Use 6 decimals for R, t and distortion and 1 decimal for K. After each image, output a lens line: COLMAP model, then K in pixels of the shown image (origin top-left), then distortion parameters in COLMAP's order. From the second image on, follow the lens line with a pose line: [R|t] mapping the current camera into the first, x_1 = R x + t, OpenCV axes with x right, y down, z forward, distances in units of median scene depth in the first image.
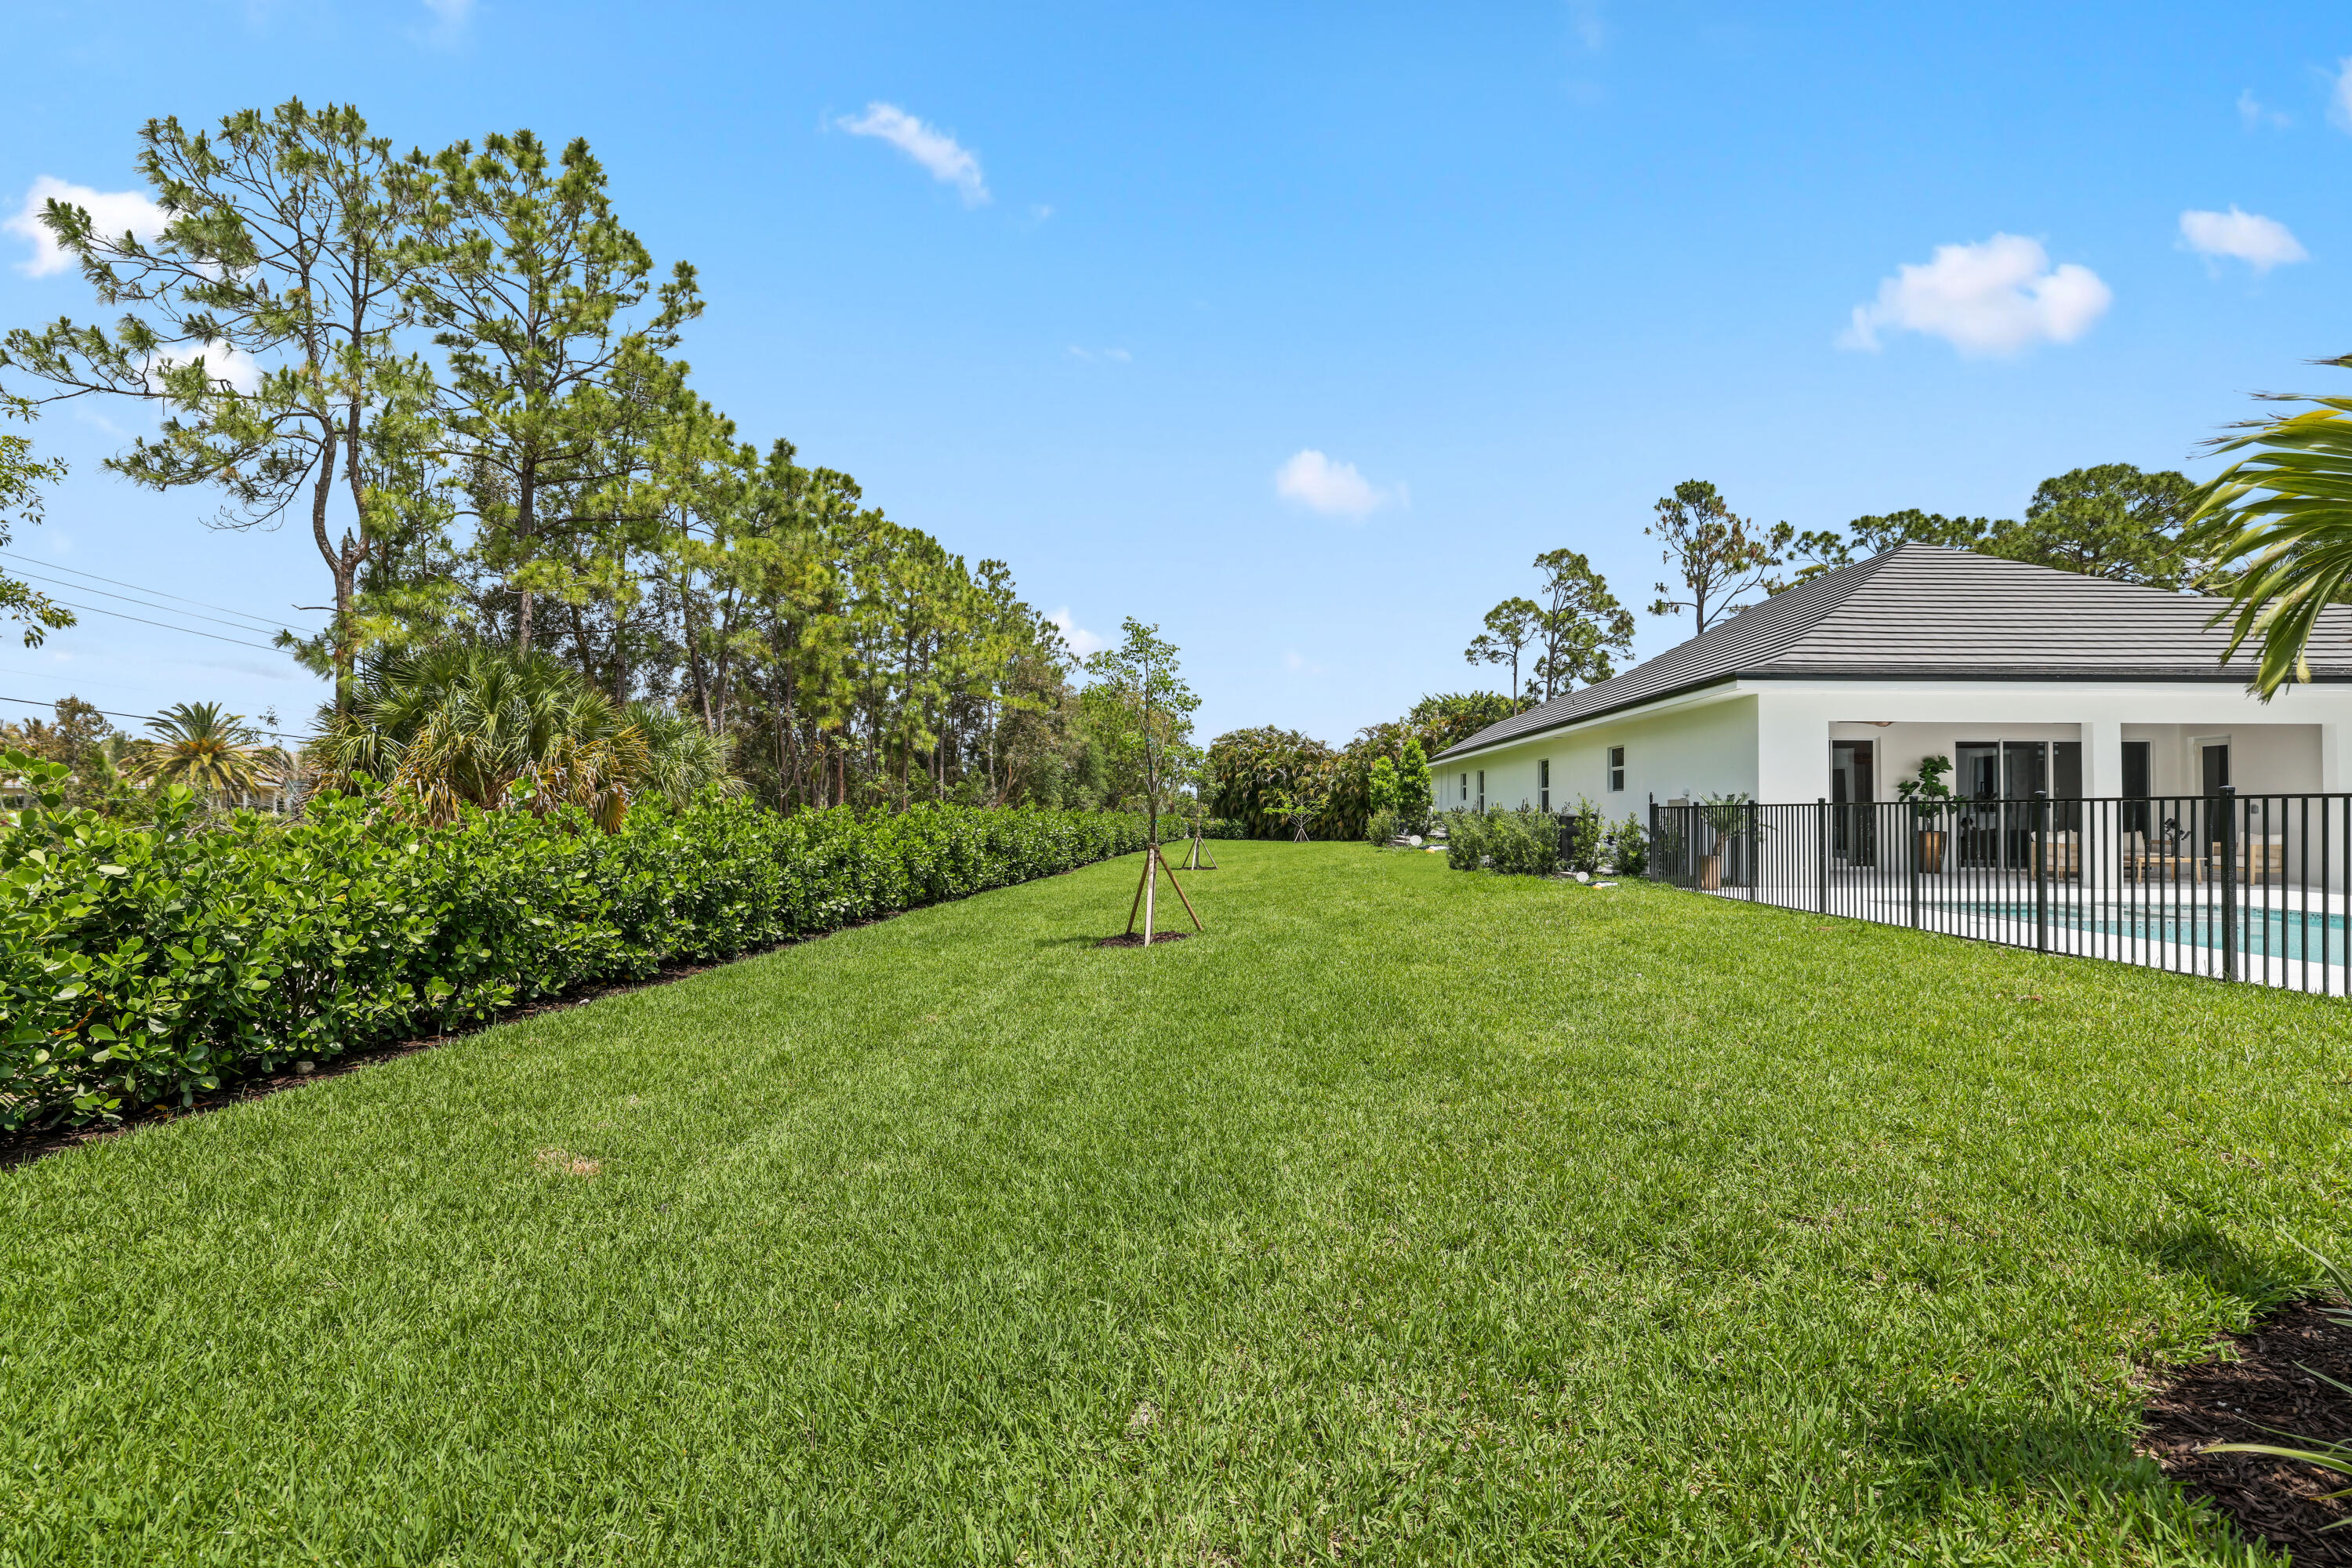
lens RADIAL K [[1044.9, 0, 1189.6], [0, 1044.9, 788.3], [0, 0, 1]] dist [-0.038044, 0.015431]
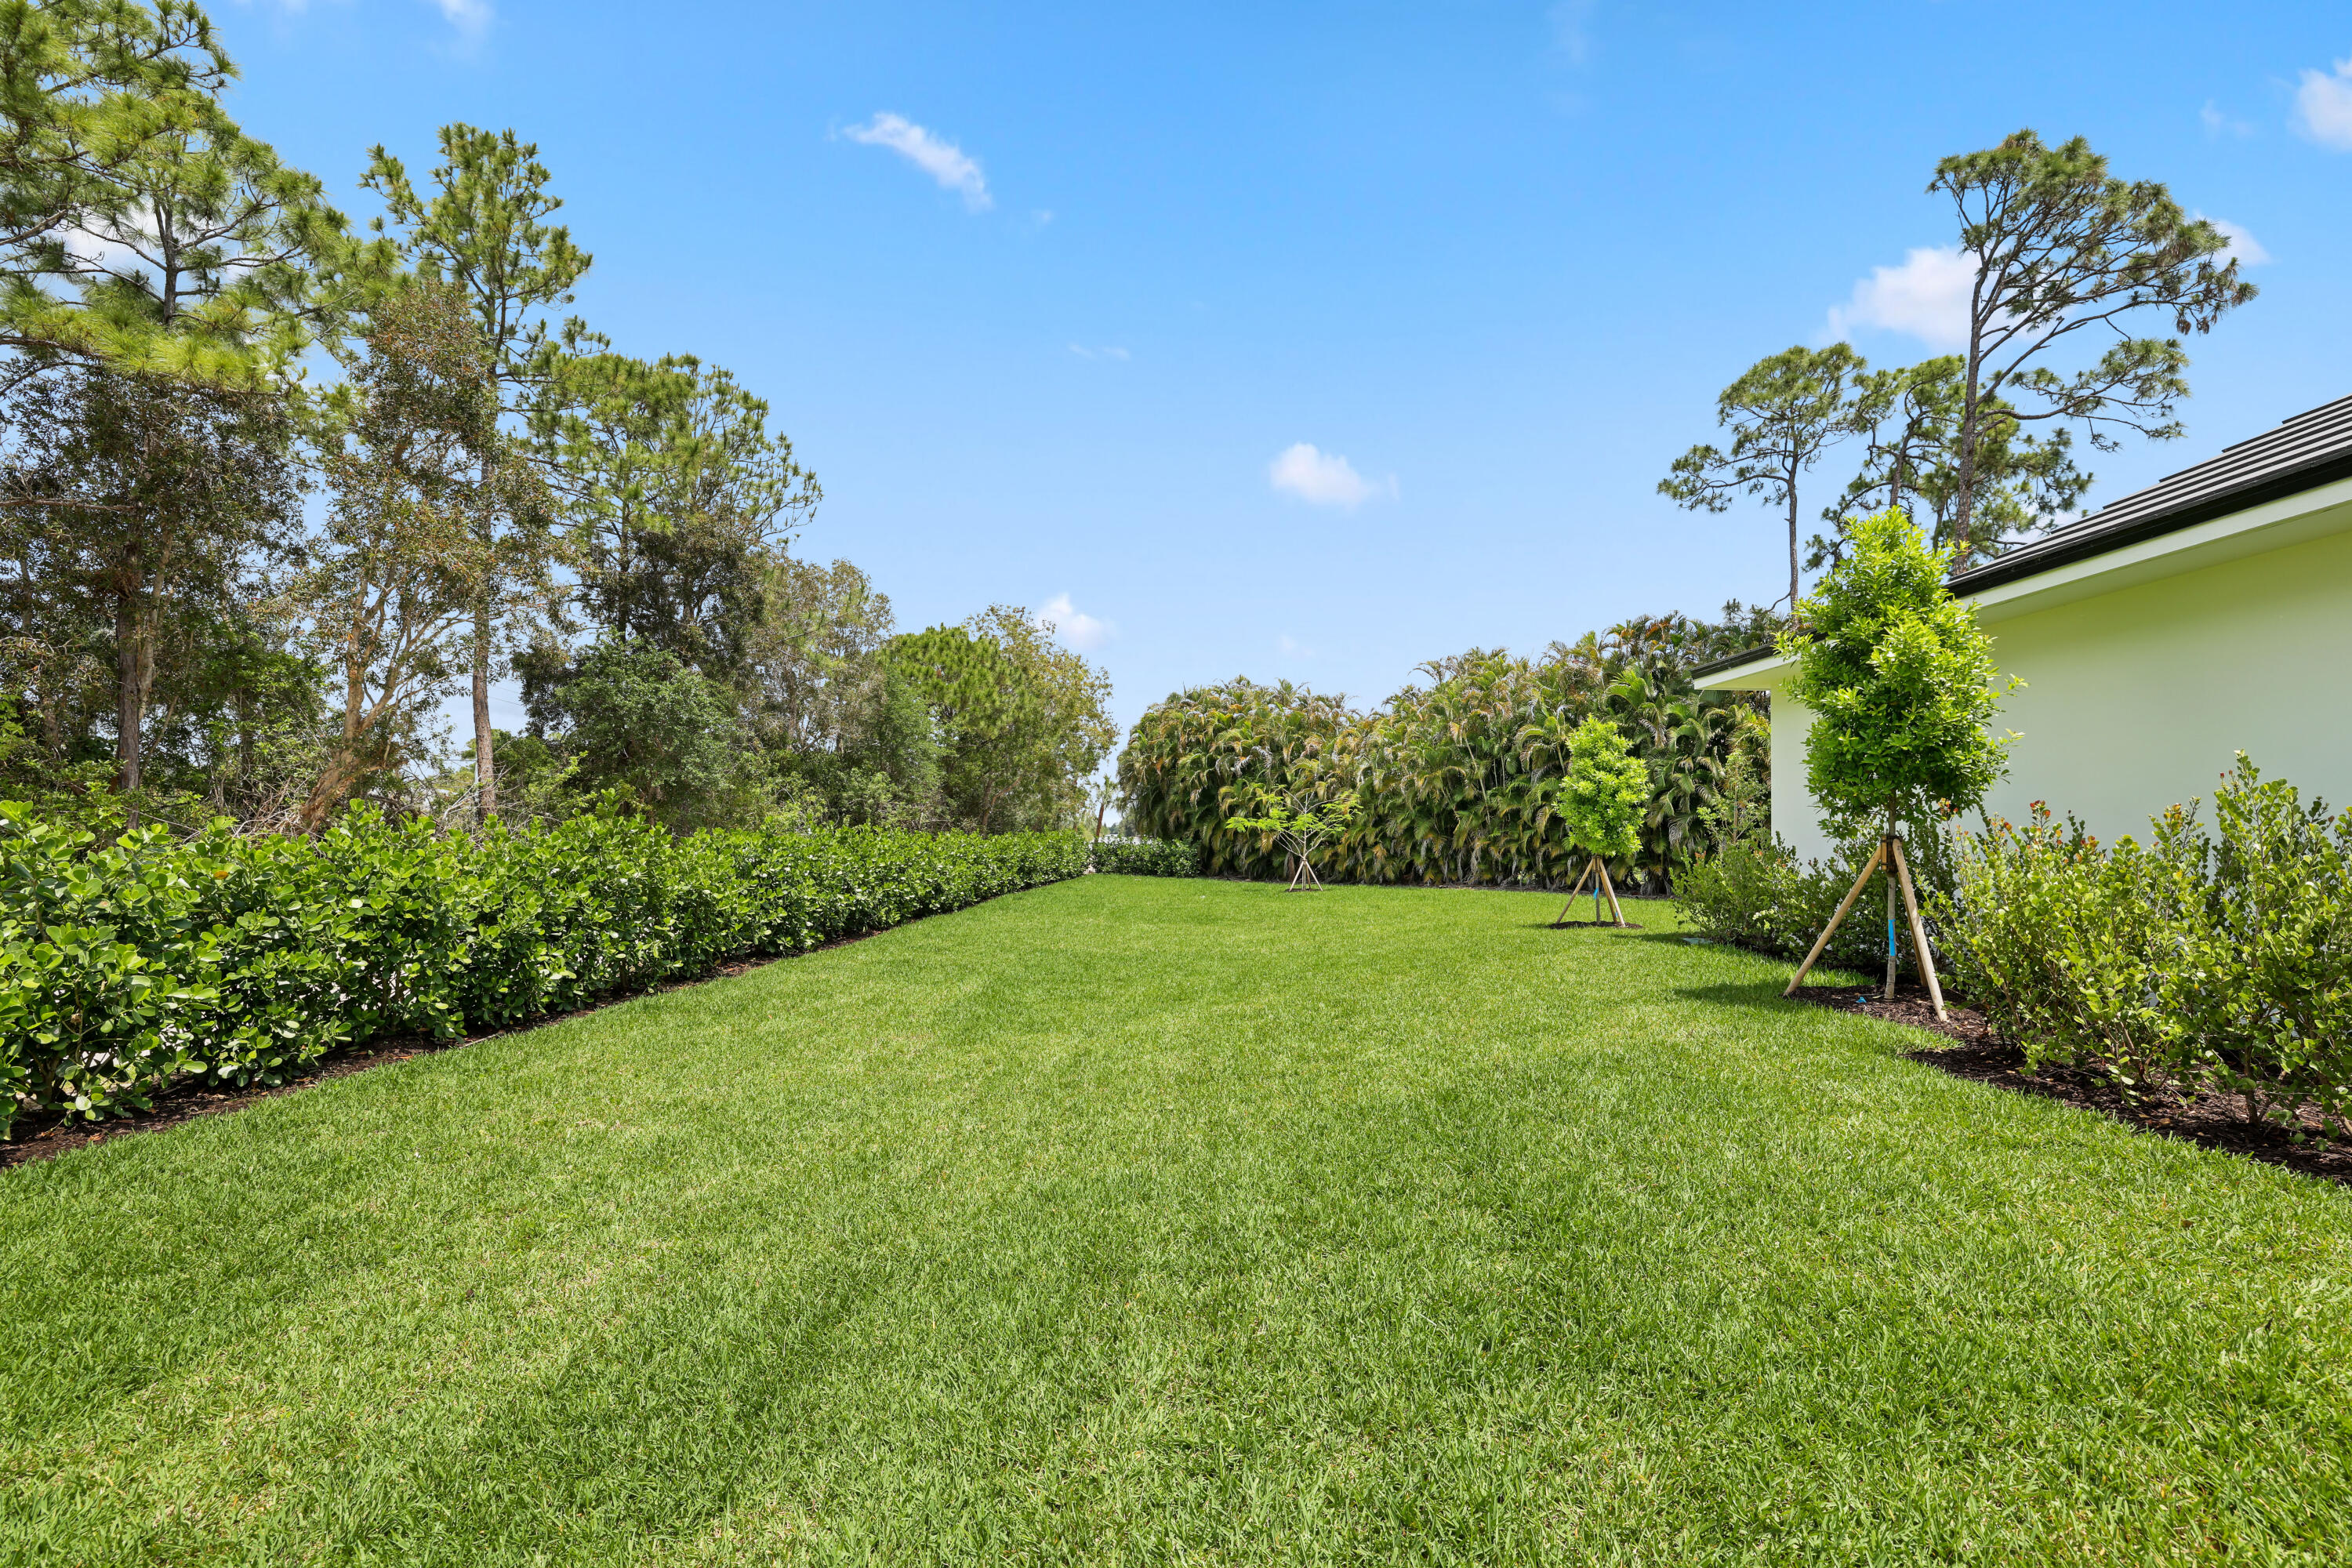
lens RADIAL K [[1078.4, 0, 1170.1], [0, 1078.4, 814.2], [0, 0, 1]] dist [-0.040548, 0.009698]
pose [[0.999954, 0.009545, -0.000479, 0.065012], [-0.009540, 0.999901, 0.010385, 0.016257], [0.000578, -0.010380, 0.999946, 0.700416]]
